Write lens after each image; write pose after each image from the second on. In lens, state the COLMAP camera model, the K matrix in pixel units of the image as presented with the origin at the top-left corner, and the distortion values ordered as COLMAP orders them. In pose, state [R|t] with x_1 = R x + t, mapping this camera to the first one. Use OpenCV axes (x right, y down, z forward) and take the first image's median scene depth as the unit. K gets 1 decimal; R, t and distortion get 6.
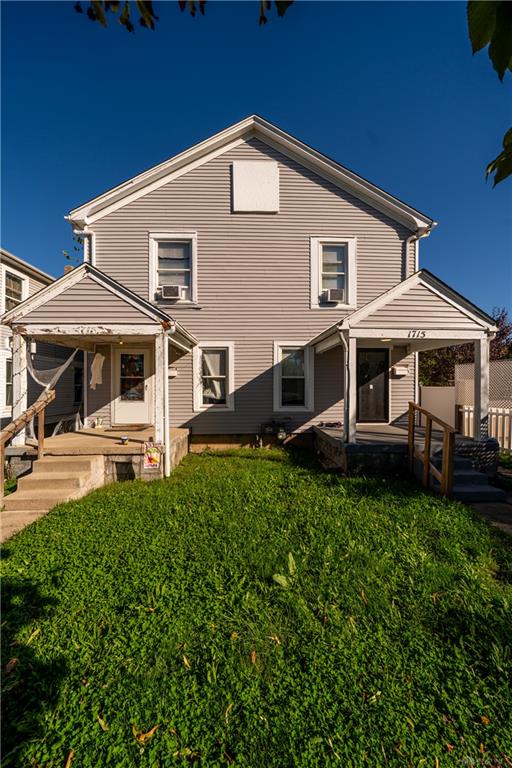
lens RADIAL K [[233.3, 0, 260.7], [0, 233.3, 387.2], [0, 0, 1]] dist [-0.002768, -0.000031]
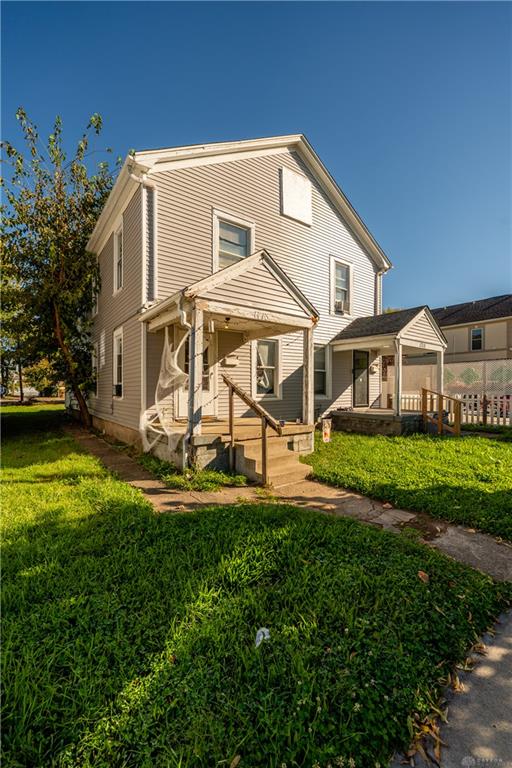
lens RADIAL K [[262.4, 0, 256.6], [0, 262.4, 386.0], [0, 0, 1]] dist [-0.001894, -0.000088]
pose [[0.865111, 0.004336, 0.501562, -0.828911], [-0.005768, 0.999983, 0.001302, 0.037523], [-0.501547, -0.004020, 0.865121, 0.012838]]
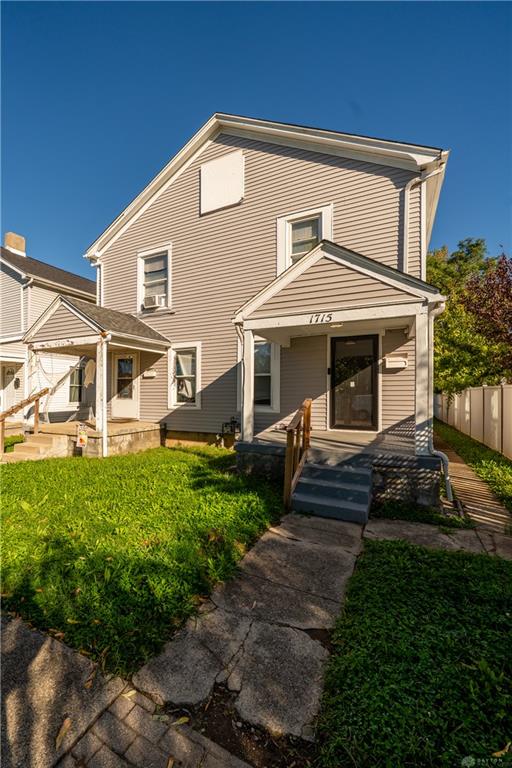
lens RADIAL K [[277.1, 0, 251.1], [0, 277.1, 389.1], [0, 0, 1]] dist [-0.002810, -0.000101]
pose [[0.907836, -0.004545, -0.419301, 0.592172], [0.000659, 0.999955, -0.009413, 0.024736], [0.419325, 0.008269, 0.907798, -0.004611]]
